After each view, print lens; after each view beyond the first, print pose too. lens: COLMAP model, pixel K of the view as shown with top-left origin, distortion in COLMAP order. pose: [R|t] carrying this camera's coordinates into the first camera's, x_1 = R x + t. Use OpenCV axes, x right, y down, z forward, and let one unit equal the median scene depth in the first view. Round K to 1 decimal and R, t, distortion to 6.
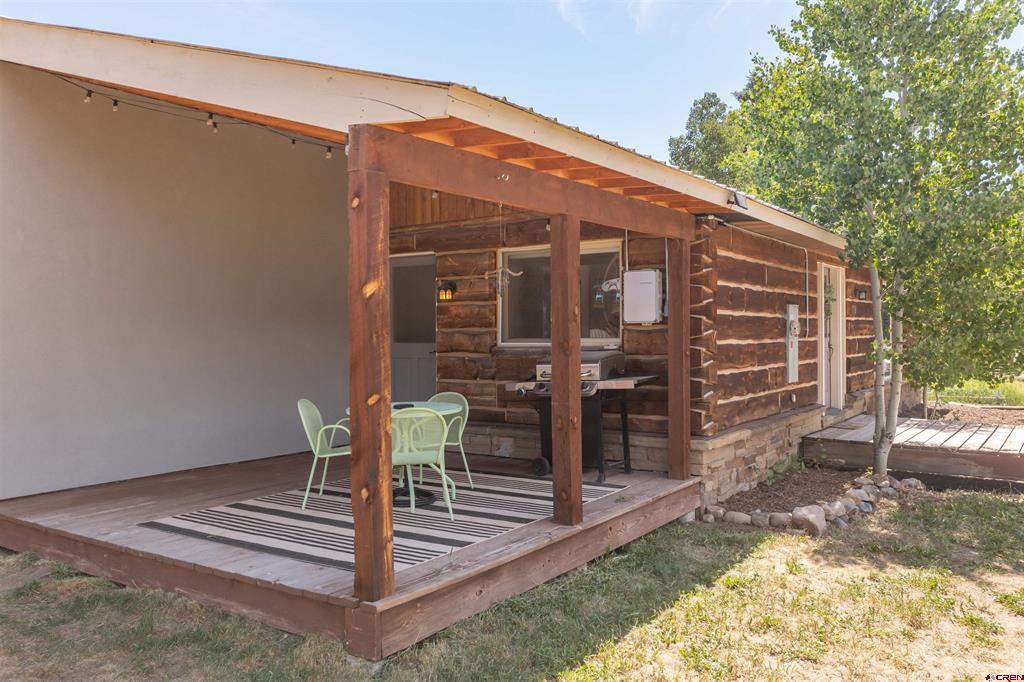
lens RADIAL K [[806.5, 0, 512.0], [0, 806.5, 337.5], [0, 0, 1]] dist [-0.007457, 0.002679]
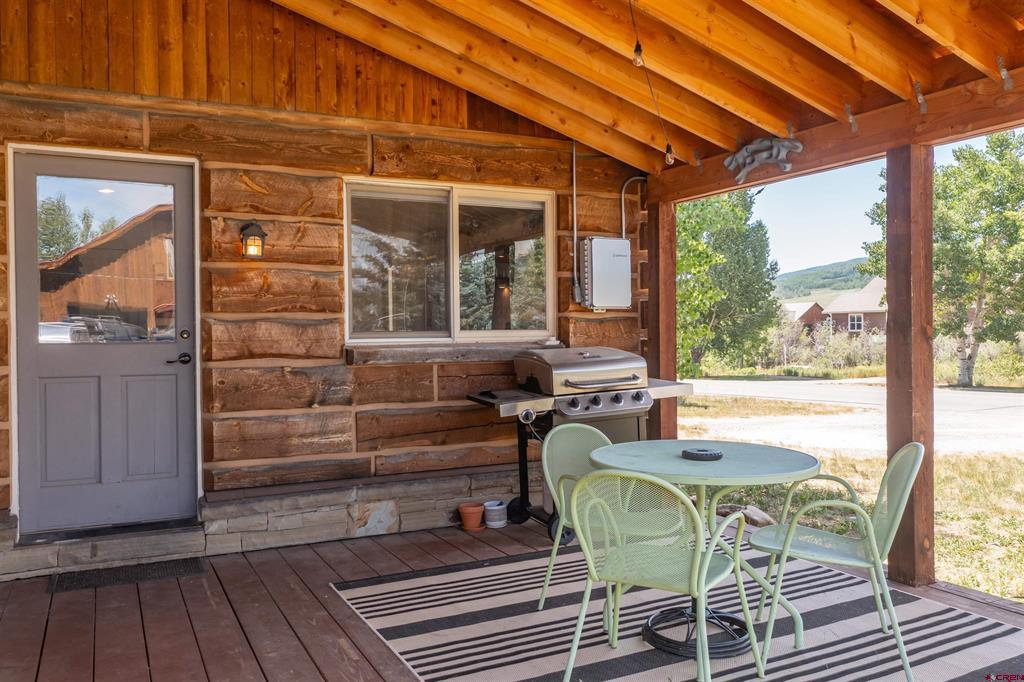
lens RADIAL K [[806.5, 0, 512.0], [0, 806.5, 337.5], [0, 0, 1]] dist [-0.007457, 0.002679]
pose [[0.458243, -0.006049, 0.888807, -0.470447], [0.009287, 0.999955, 0.002017, 0.005069], [-0.888779, 0.007330, 0.458278, 0.631427]]
